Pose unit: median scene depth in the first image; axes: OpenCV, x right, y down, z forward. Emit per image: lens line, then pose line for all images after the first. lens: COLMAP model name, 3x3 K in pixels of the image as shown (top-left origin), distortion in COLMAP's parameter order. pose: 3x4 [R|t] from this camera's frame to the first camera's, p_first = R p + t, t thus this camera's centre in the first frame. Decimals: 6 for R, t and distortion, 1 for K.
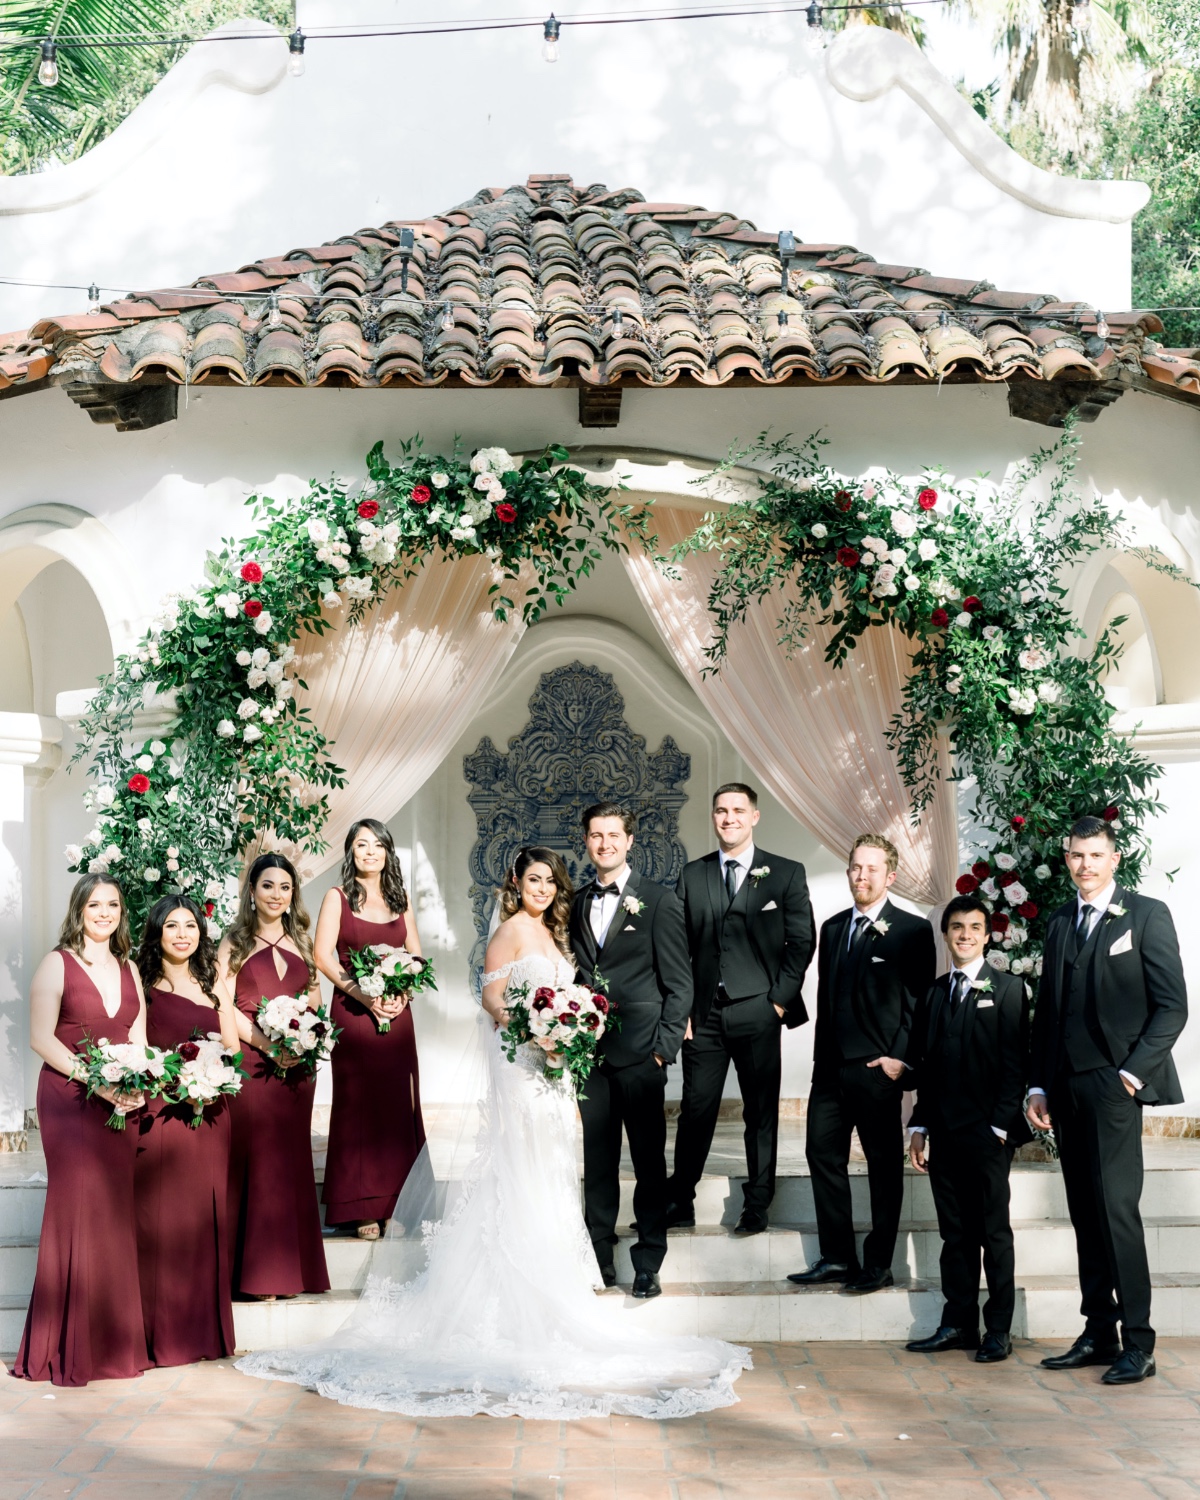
lens RADIAL K [[2870.3, 0, 631.3], [0, 2870.3, 926.0], [0, 0, 1]] dist [0.012151, 0.000000]
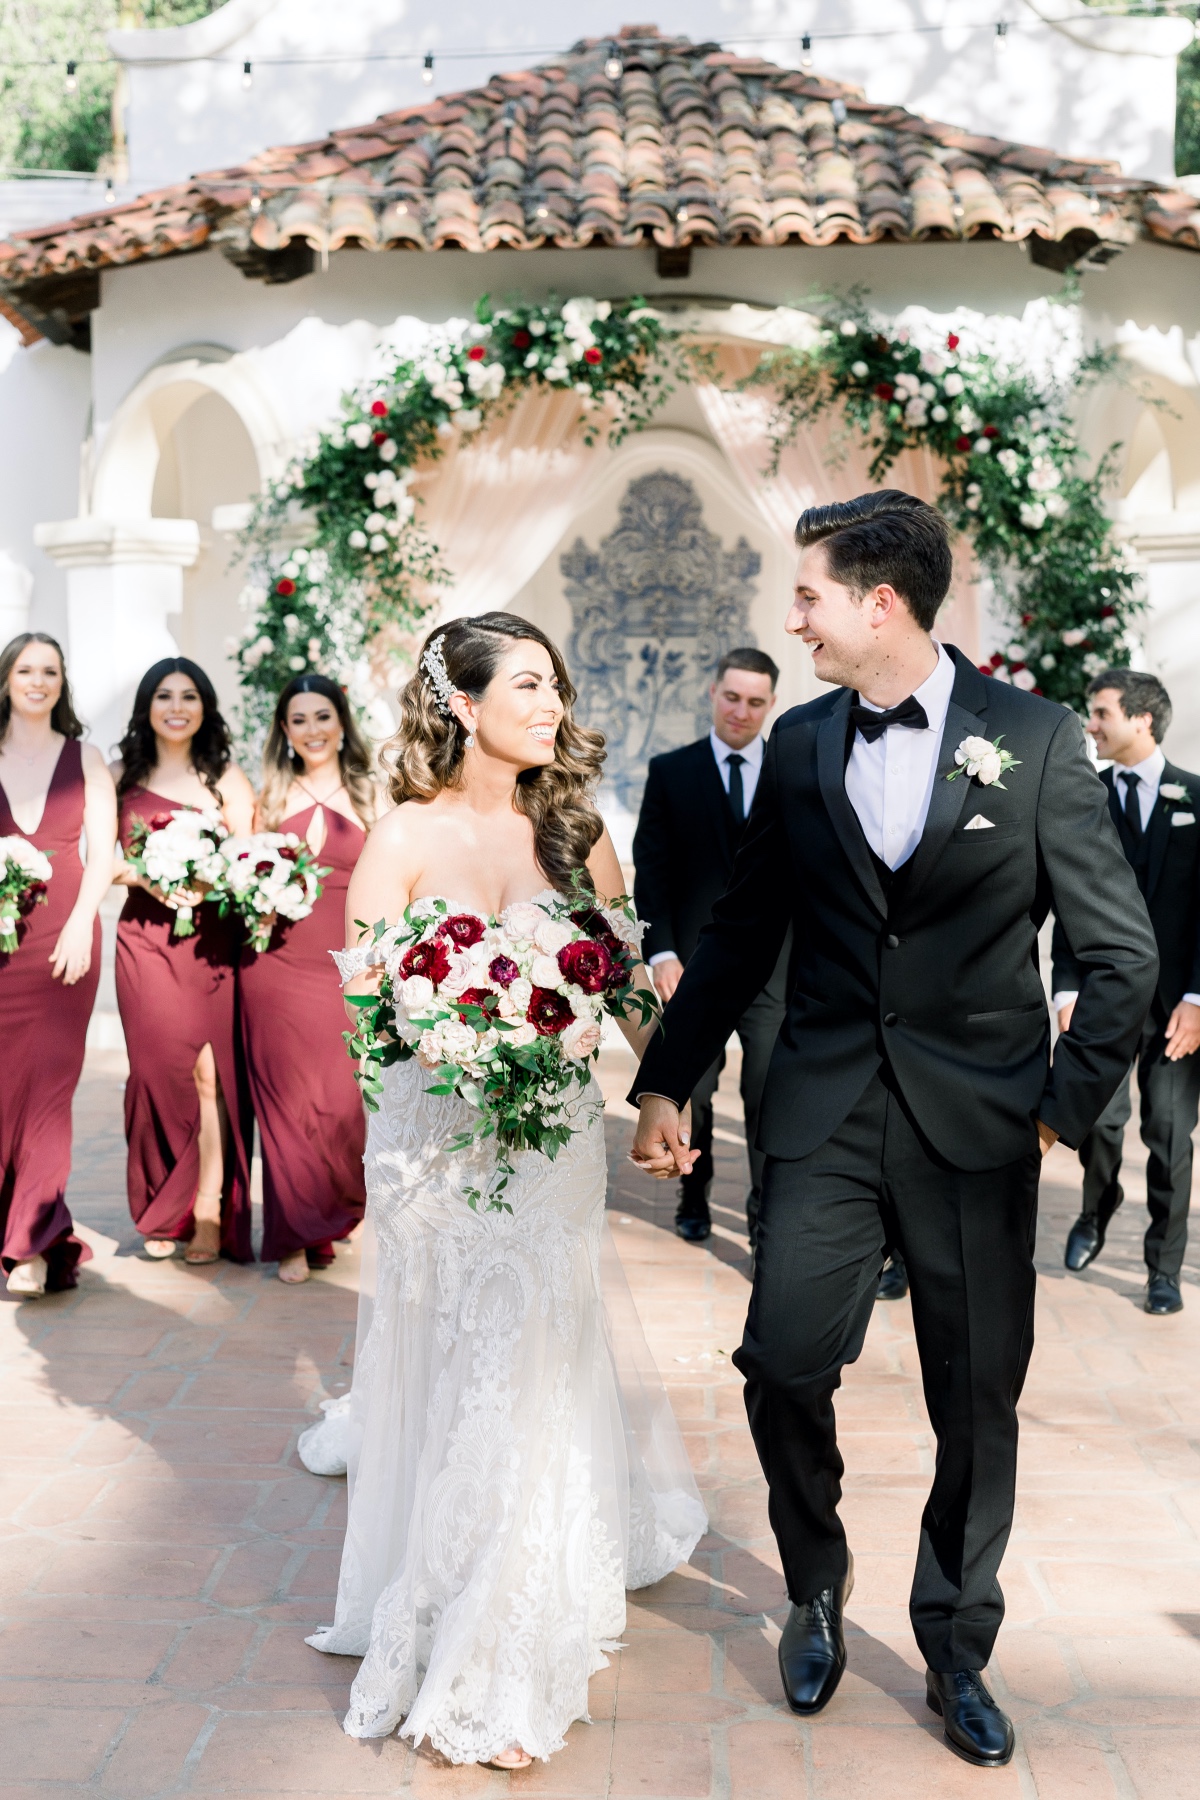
lens RADIAL K [[3043.3, 0, 550.4], [0, 3043.3, 981.4], [0, 0, 1]] dist [-0.020557, 0.000000]
pose [[0.997860, 0.008723, -0.064795, 0.021870], [-0.002717, 0.995736, 0.092204, -0.002911], [0.065323, -0.091830, 0.993630, -0.262815]]
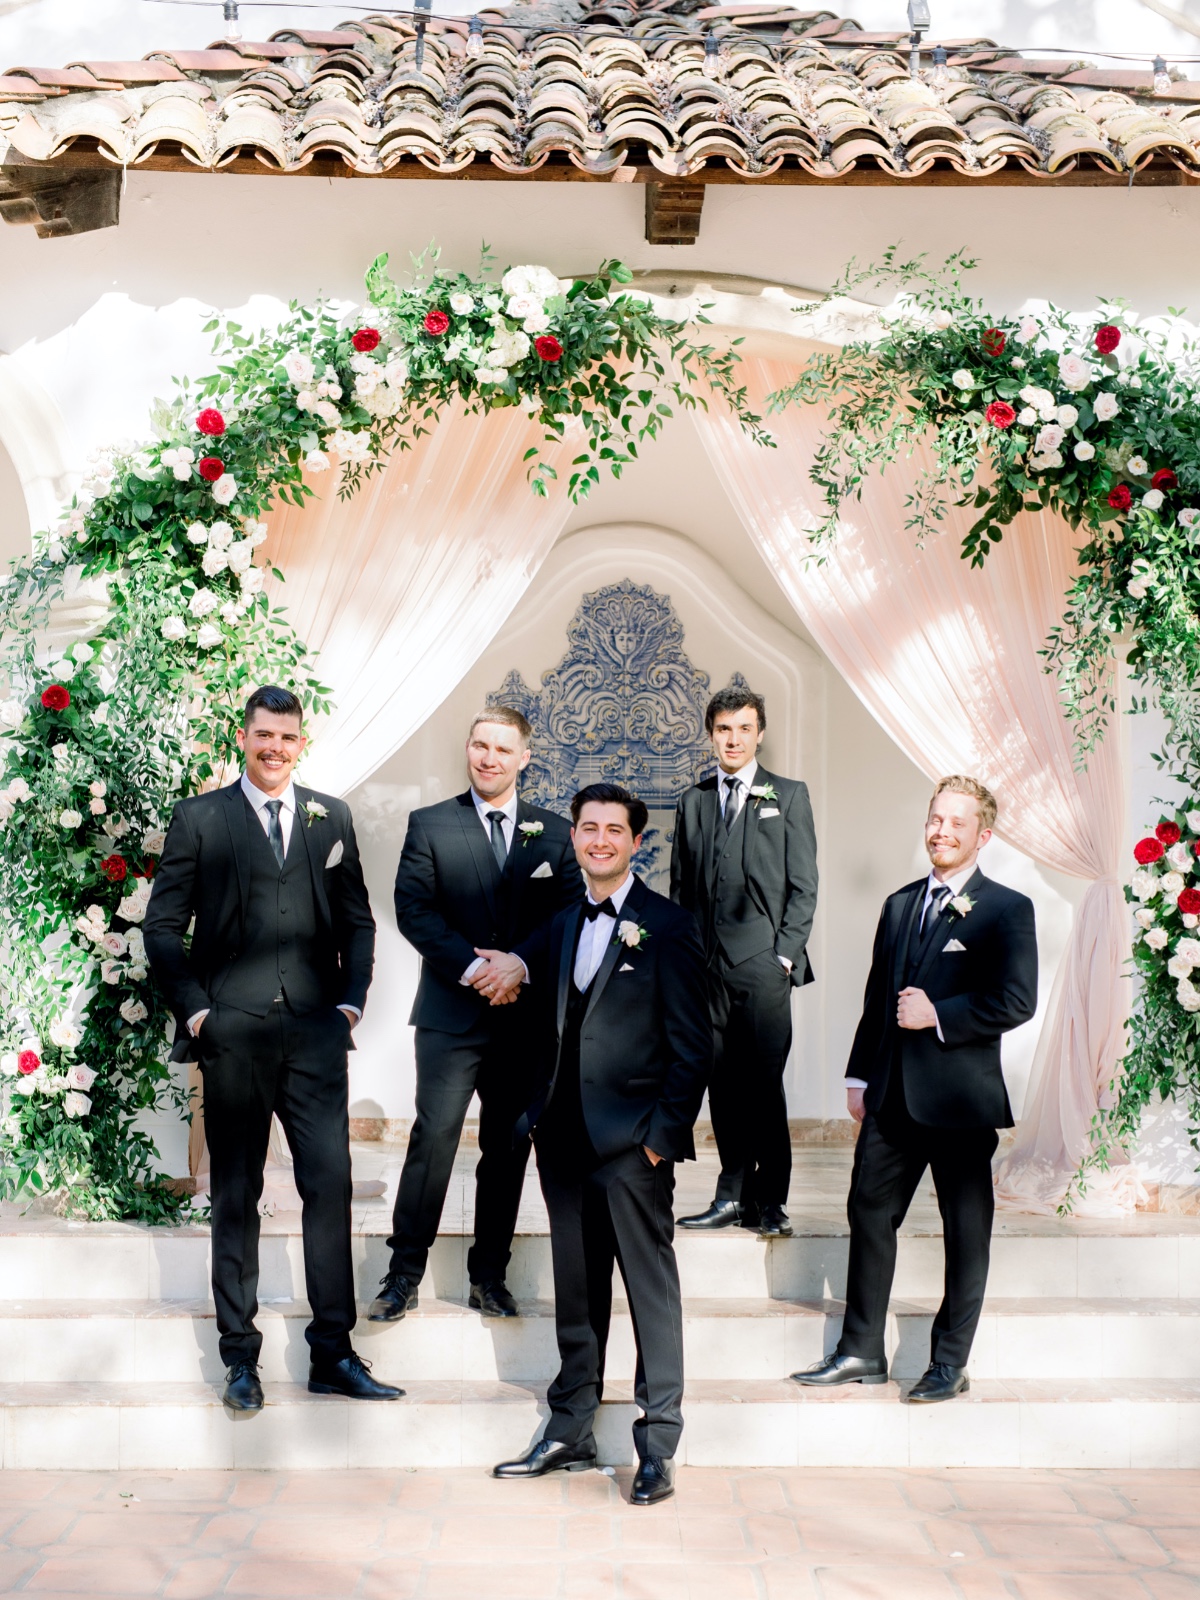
lens RADIAL K [[2975.3, 0, 618.2], [0, 2975.3, 890.9], [0, 0, 1]] dist [0.098490, 0.000000]
pose [[0.999807, 0.016161, -0.011175, -0.014073], [-0.016299, 0.999790, -0.012390, 0.008046], [0.010973, 0.012570, 0.999861, 0.213882]]
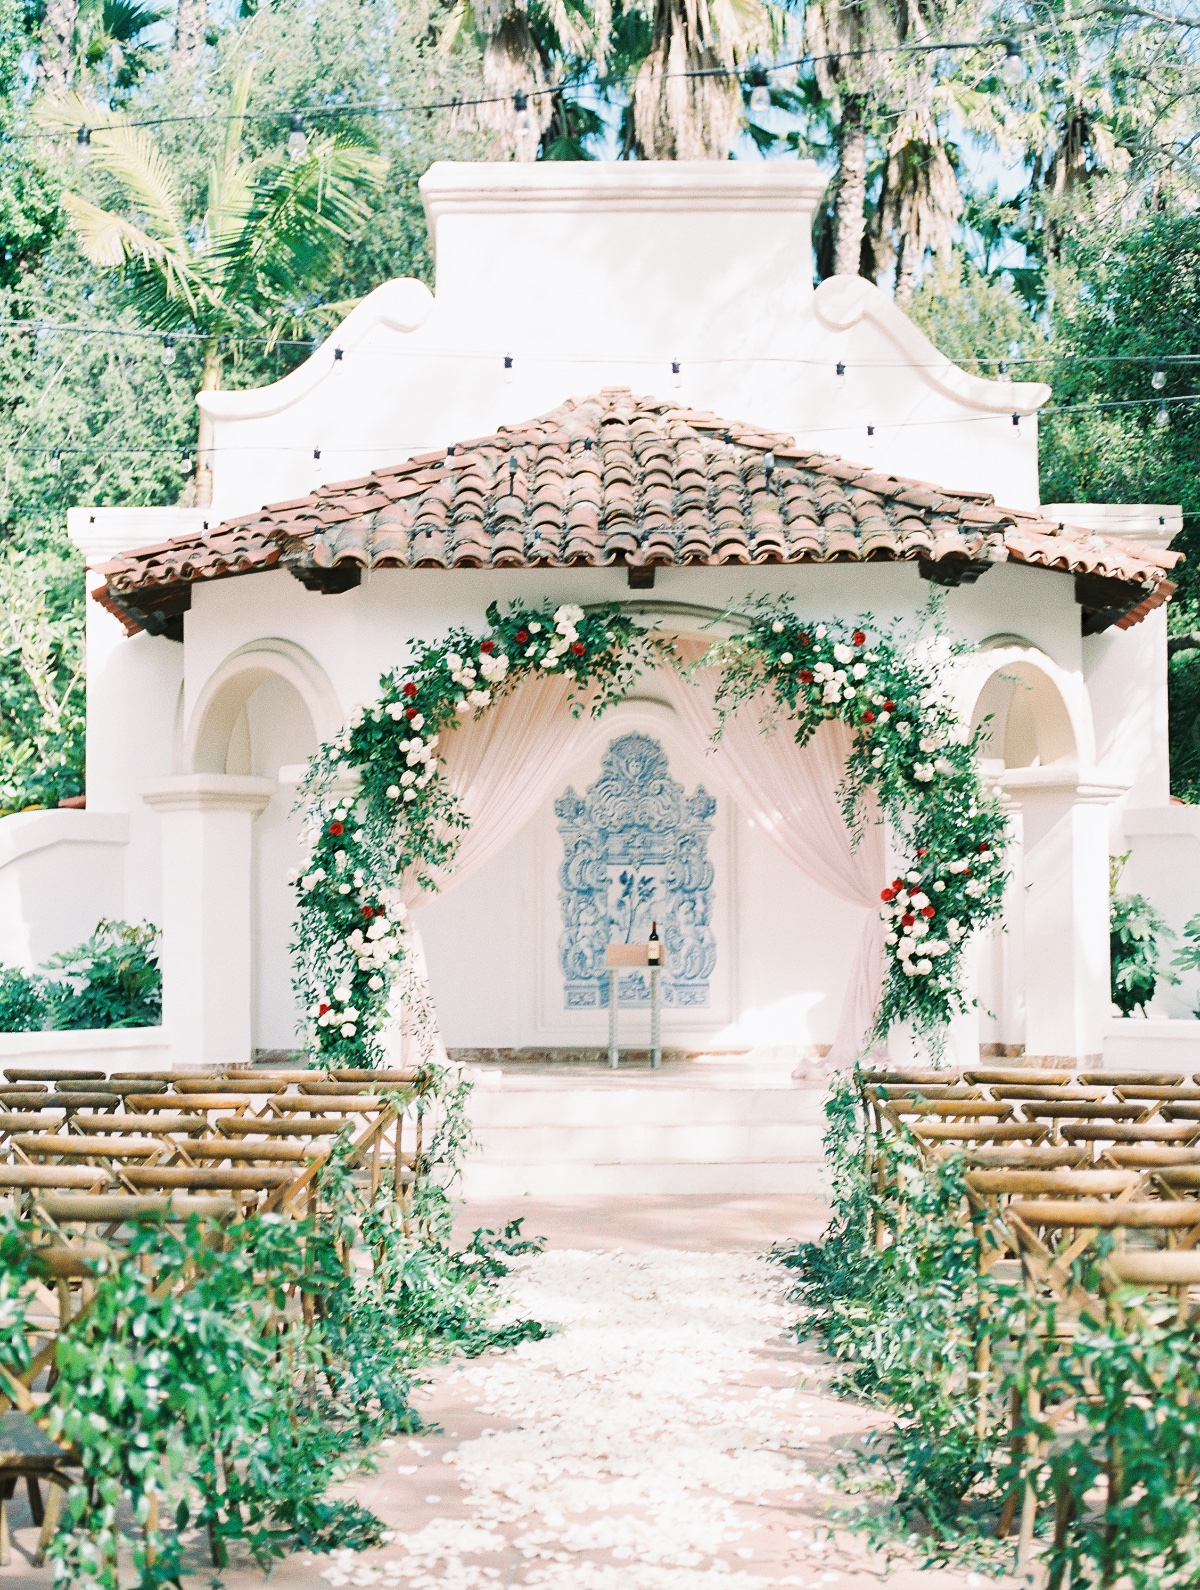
lens RADIAL K [[3129.6, 0, 584.4], [0, 3129.6, 845.8], [0, 0, 1]] dist [-0.153586, 0.000000]
pose [[0.998393, -0.000708, -0.056663, 0.052164], [-0.000529, 0.999762, -0.021821, -0.004519], [0.056665, 0.021816, 0.998155, -0.629847]]
